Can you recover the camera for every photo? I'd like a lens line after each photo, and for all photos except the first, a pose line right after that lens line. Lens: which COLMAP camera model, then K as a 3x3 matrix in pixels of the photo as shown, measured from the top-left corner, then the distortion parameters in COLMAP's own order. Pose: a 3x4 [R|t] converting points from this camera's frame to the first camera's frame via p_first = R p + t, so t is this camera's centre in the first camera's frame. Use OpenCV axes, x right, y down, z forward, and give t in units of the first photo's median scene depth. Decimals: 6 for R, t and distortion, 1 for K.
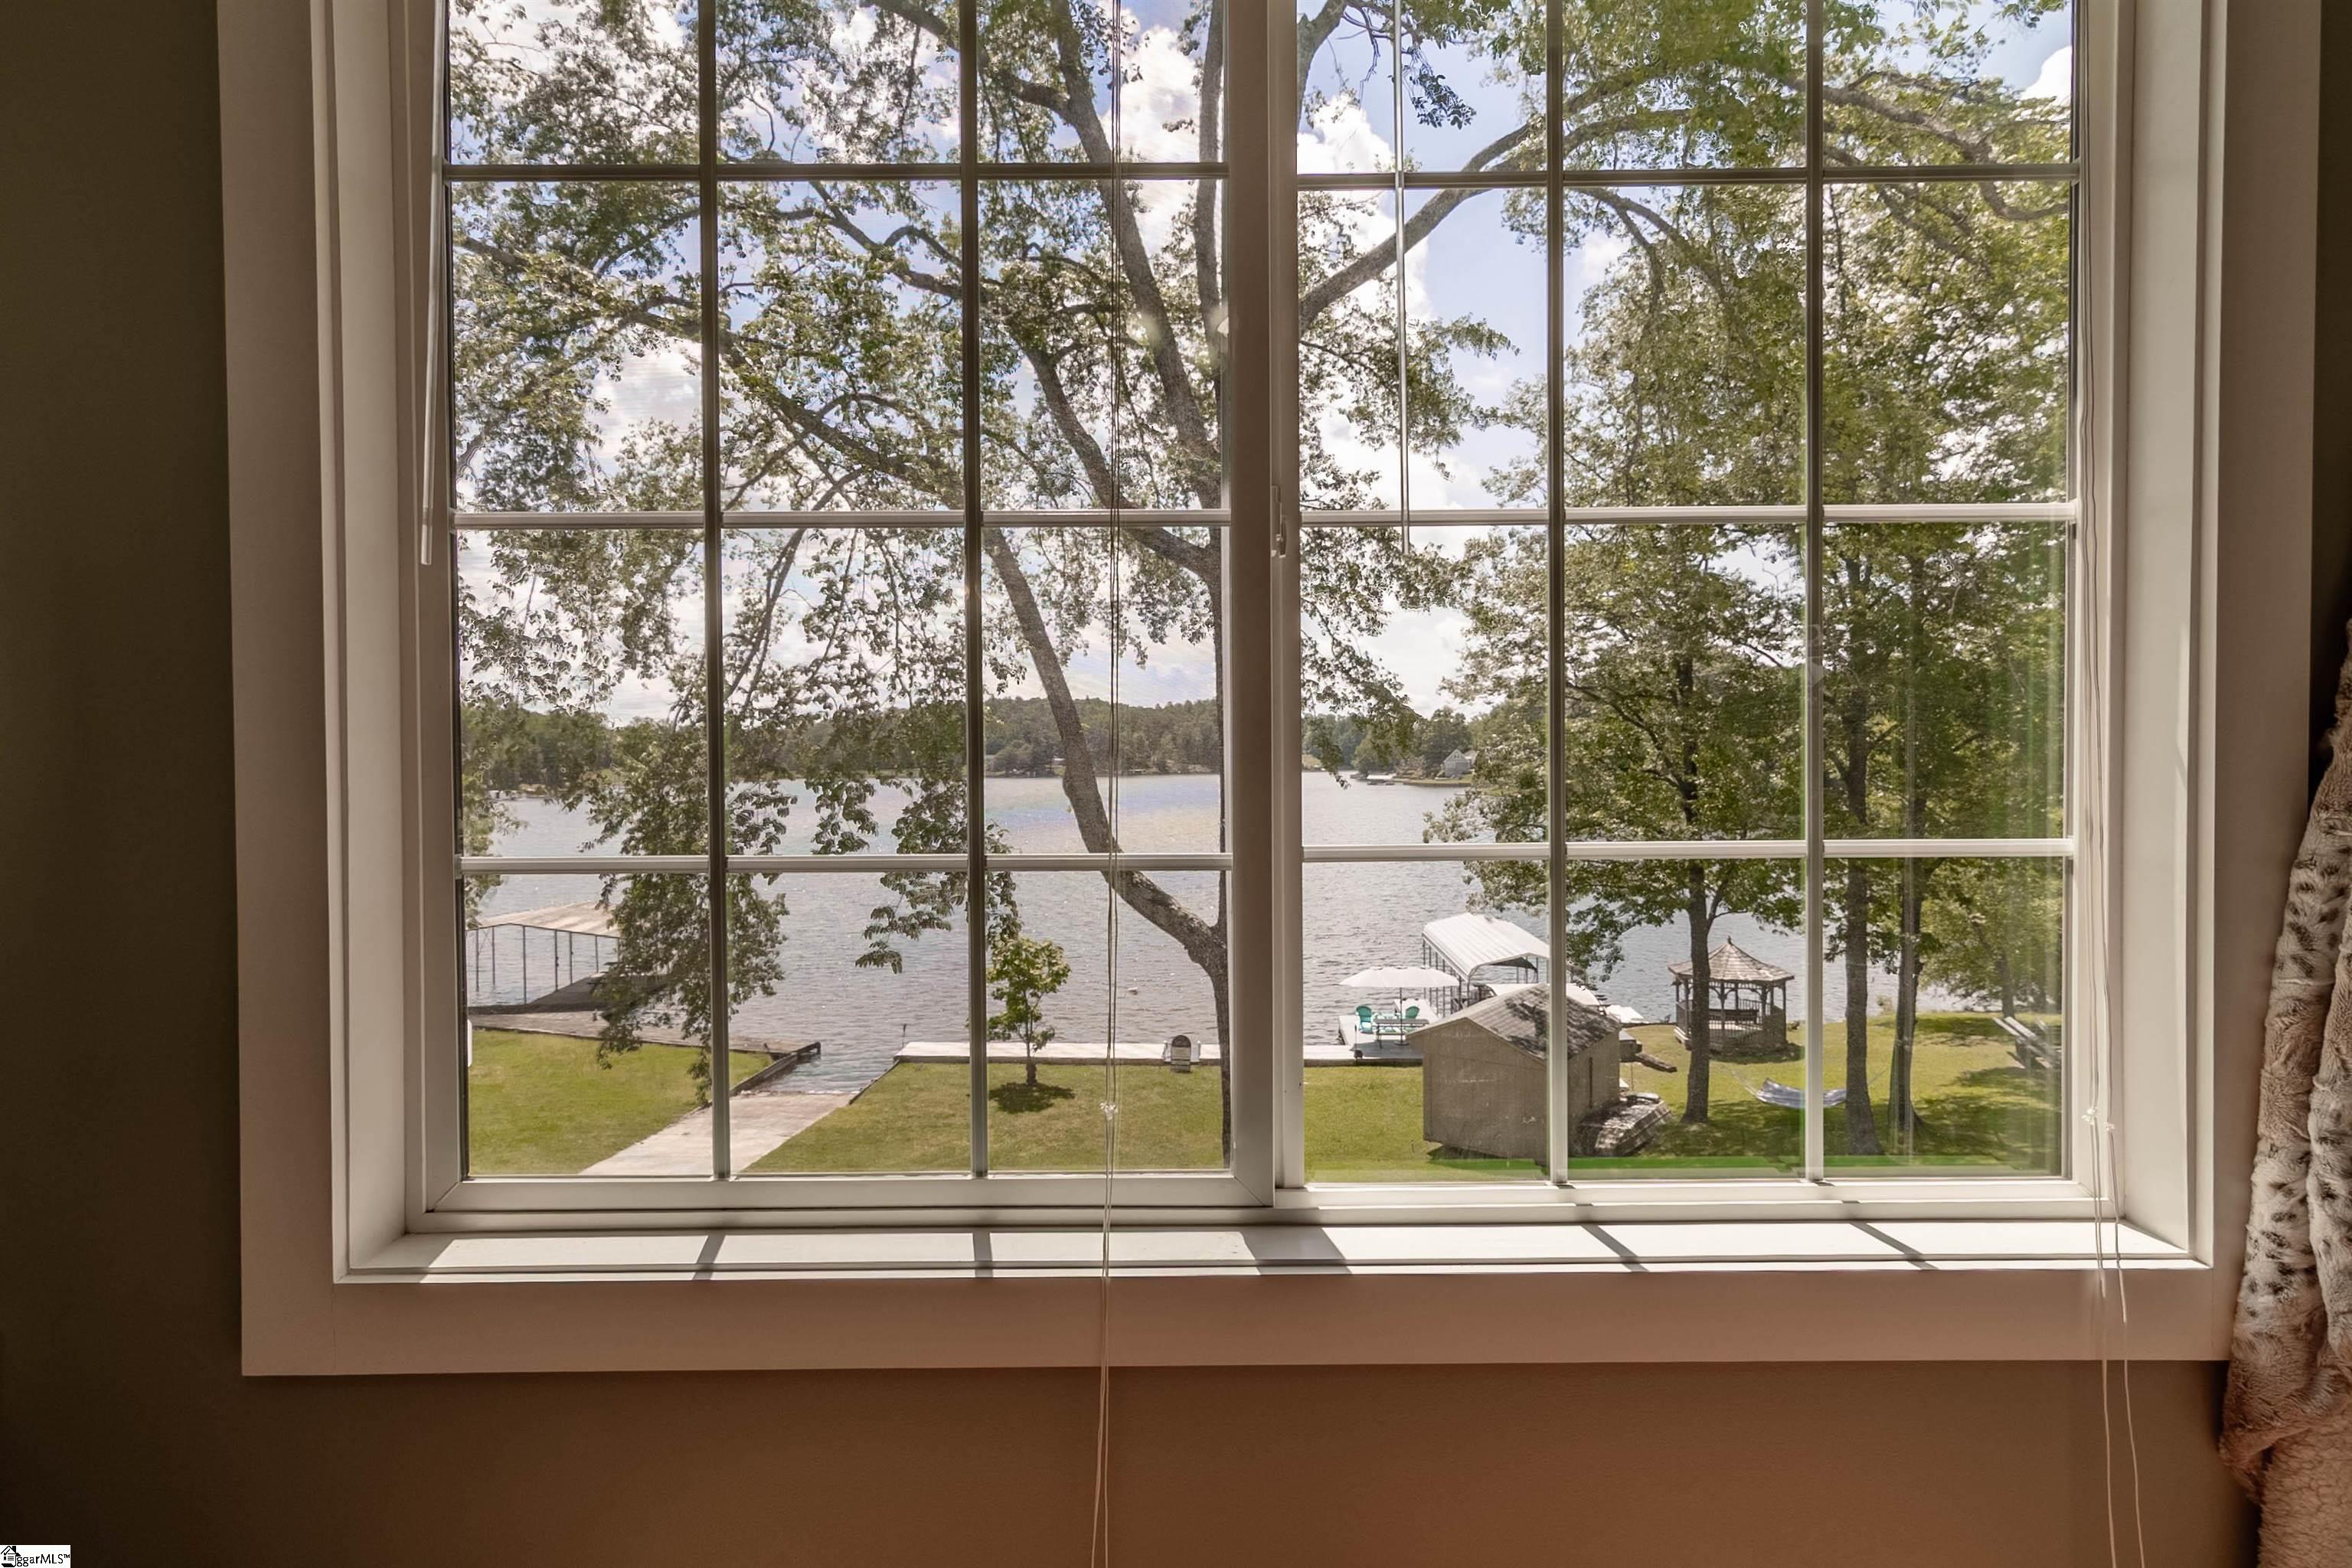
lens RADIAL K [[1227.2, 0, 1176.0], [0, 1227.2, 784.0], [0, 0, 1]] dist [0.010433, 0.000391]
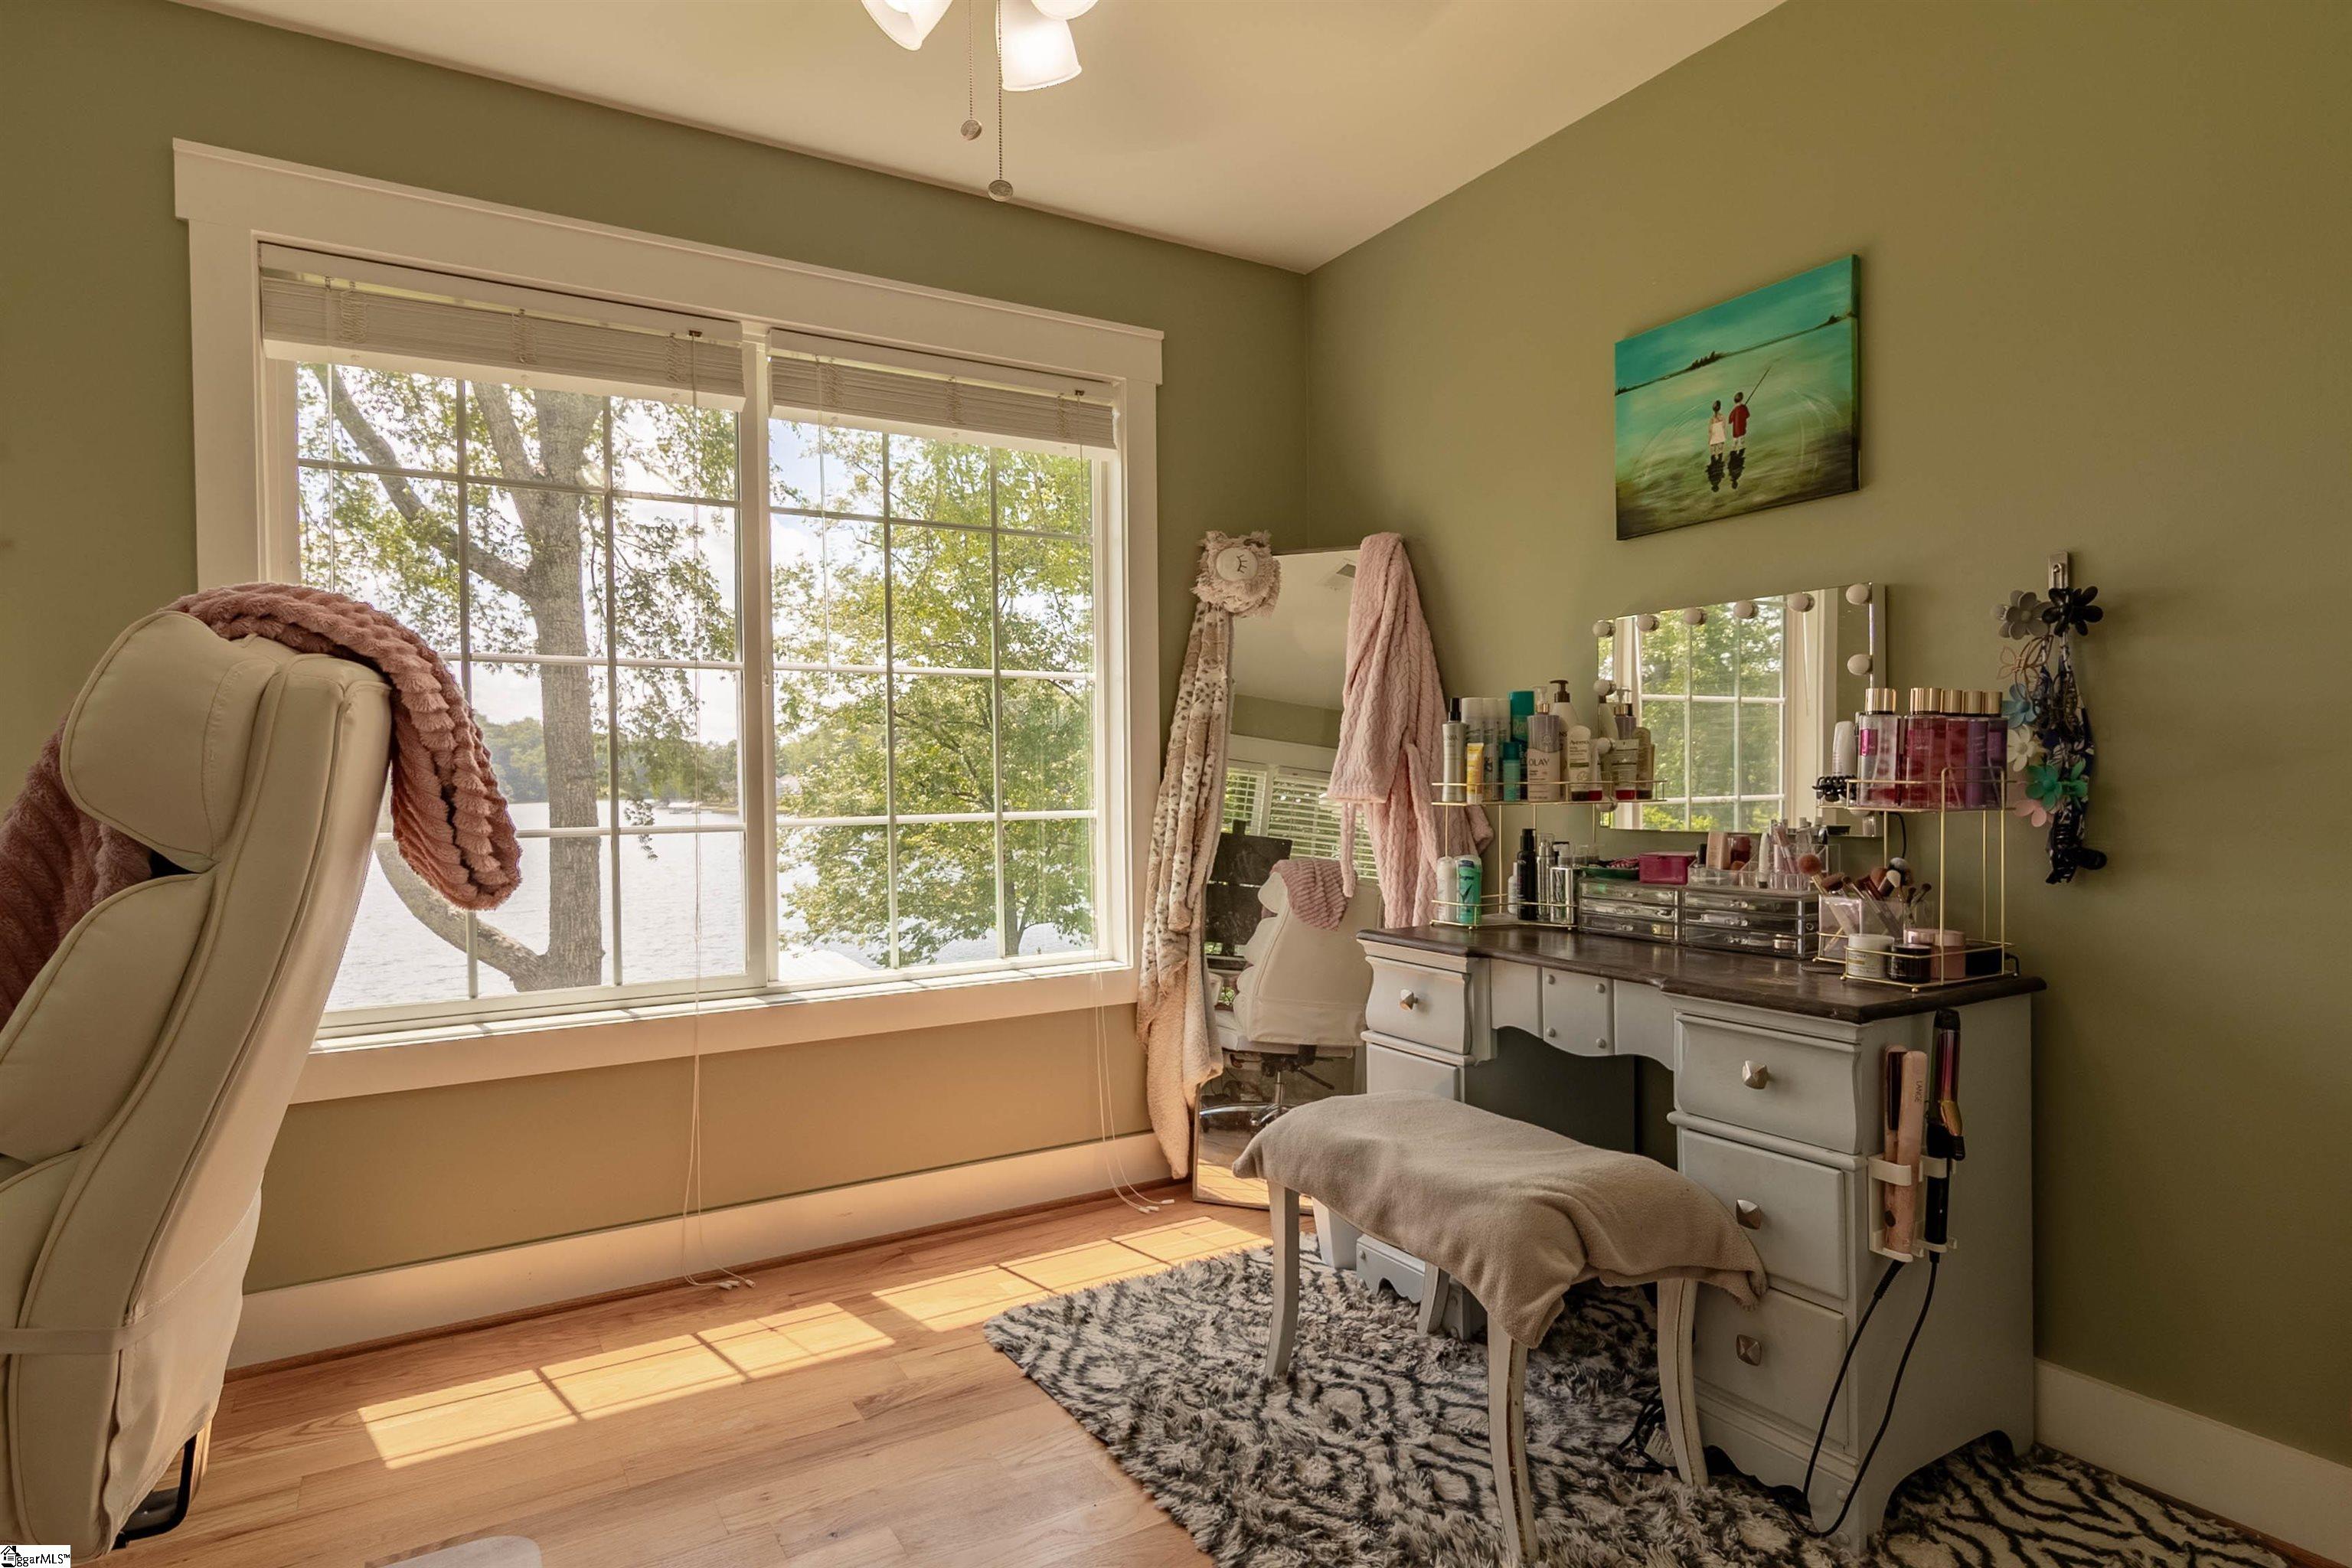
lens RADIAL K [[1243.8, 0, 1176.0], [0, 1243.8, 784.0], [0, 0, 1]] dist [0.003101, 0.001216]
pose [[0.859025, -0.010003, 0.511836, -0.394836], [0.020531, 0.999678, -0.014921, 0.030513], [-0.511522, 0.023326, 0.858953, -1.182098]]
